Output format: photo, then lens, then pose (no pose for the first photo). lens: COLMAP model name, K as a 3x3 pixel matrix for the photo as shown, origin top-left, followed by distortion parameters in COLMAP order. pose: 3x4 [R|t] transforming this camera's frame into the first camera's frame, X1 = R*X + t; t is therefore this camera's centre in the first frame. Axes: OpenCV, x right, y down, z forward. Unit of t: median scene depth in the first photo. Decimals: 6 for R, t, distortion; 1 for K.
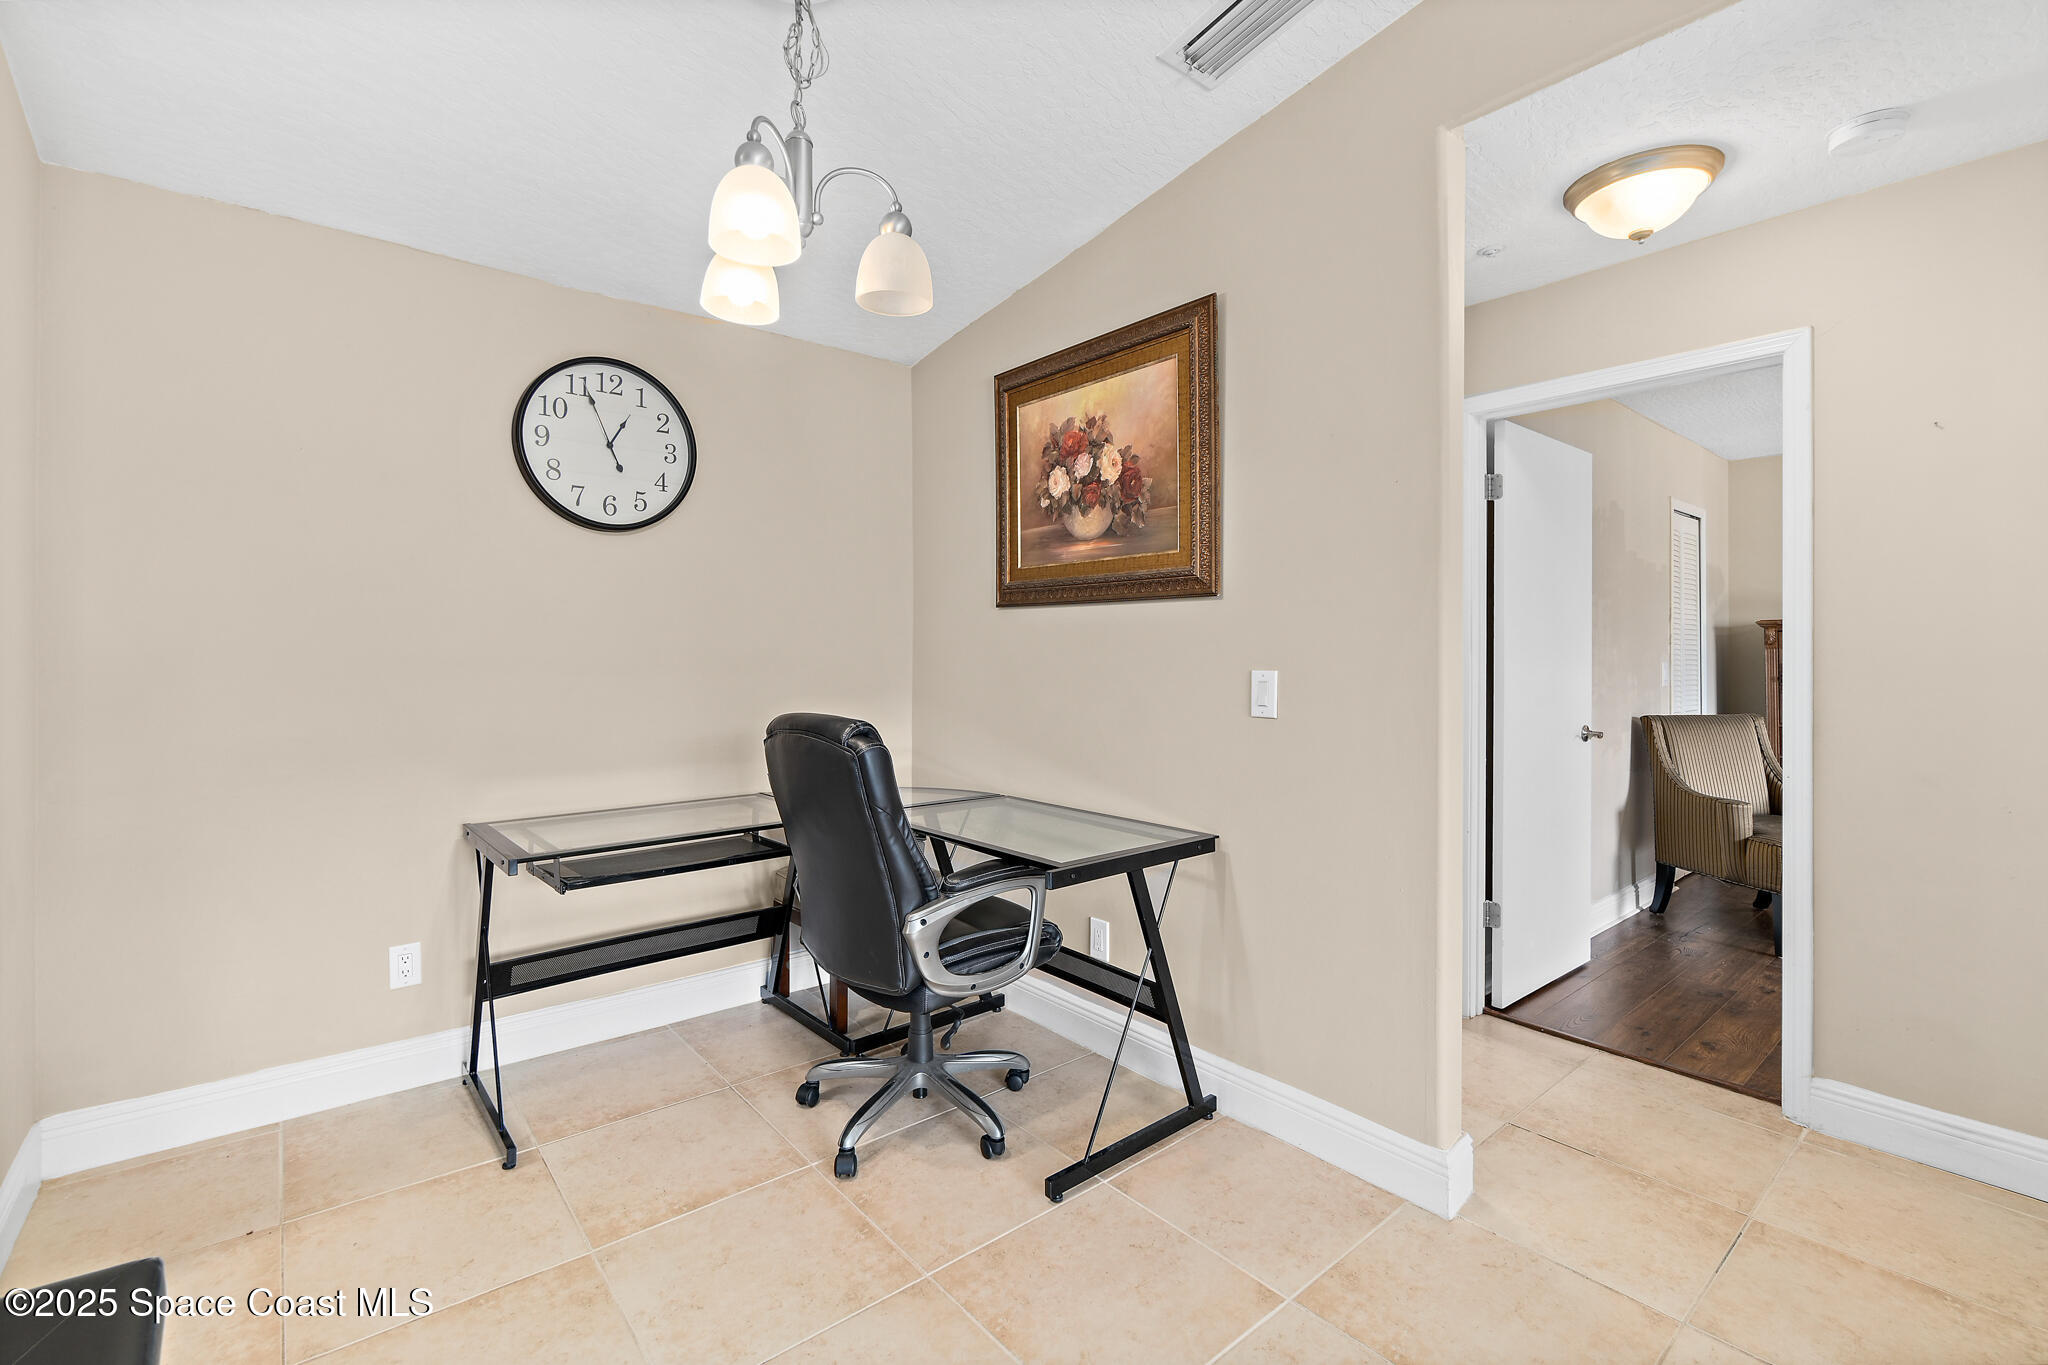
lens RADIAL K [[894.1, 0, 1005.9], [0, 894.1, 661.7], [0, 0, 1]] dist [-0.003279, -0.000439]
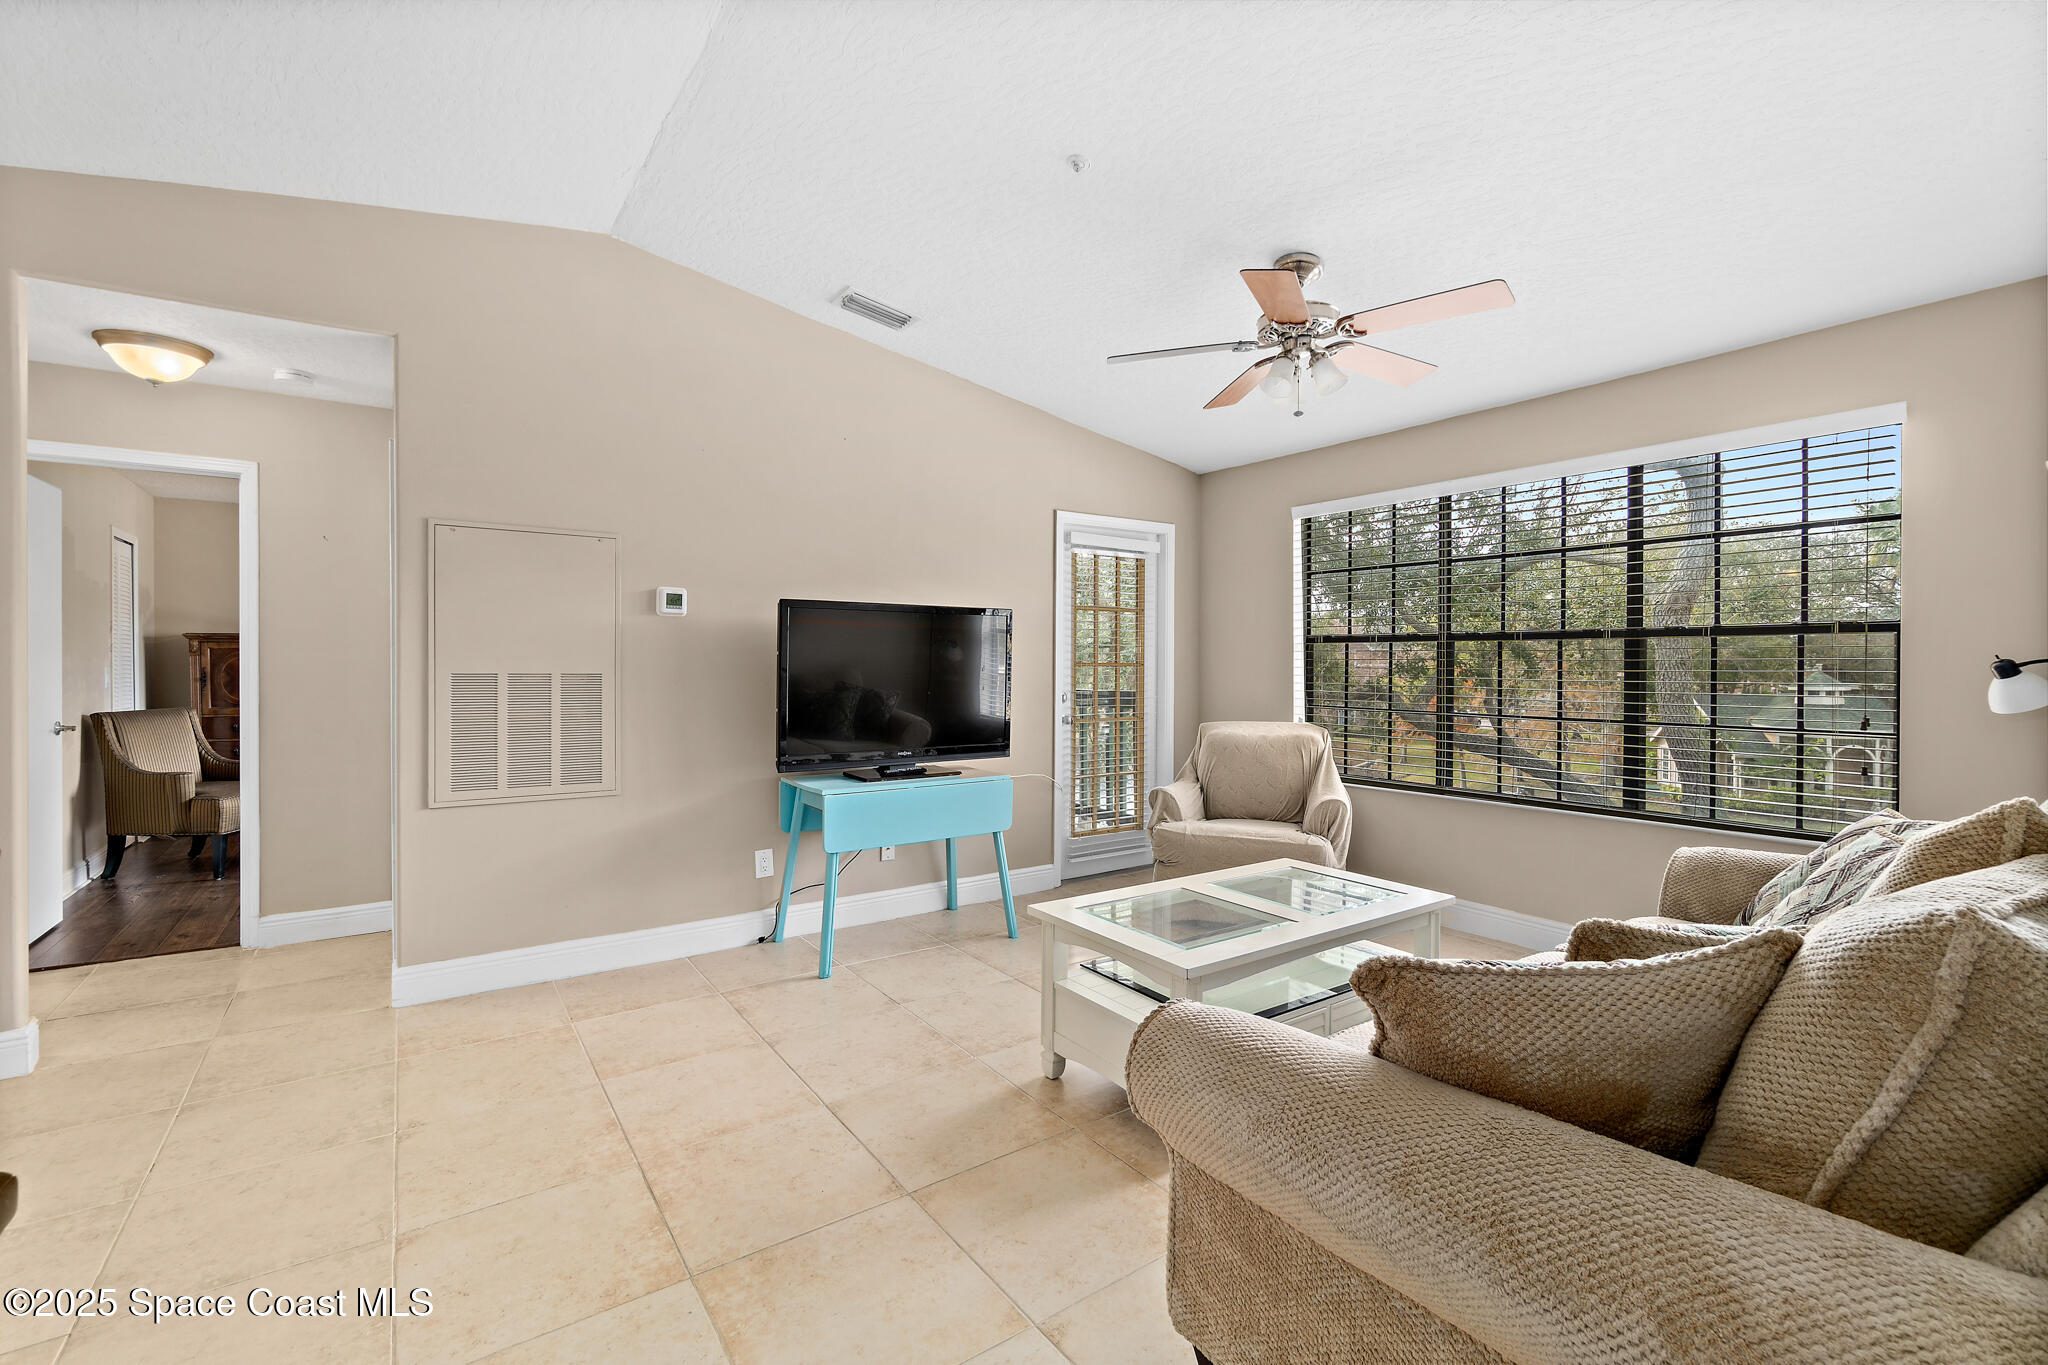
lens RADIAL K [[894.1, 0, 1005.9], [0, 894.1, 661.7], [0, 0, 1]] dist [-0.003279, -0.000439]
pose [[0.085813, 0.000627, 0.996311, -0.380455], [0.002139, 0.999997, -0.000814, -0.003835], [-0.996309, 0.002201, 0.085811, -0.319027]]
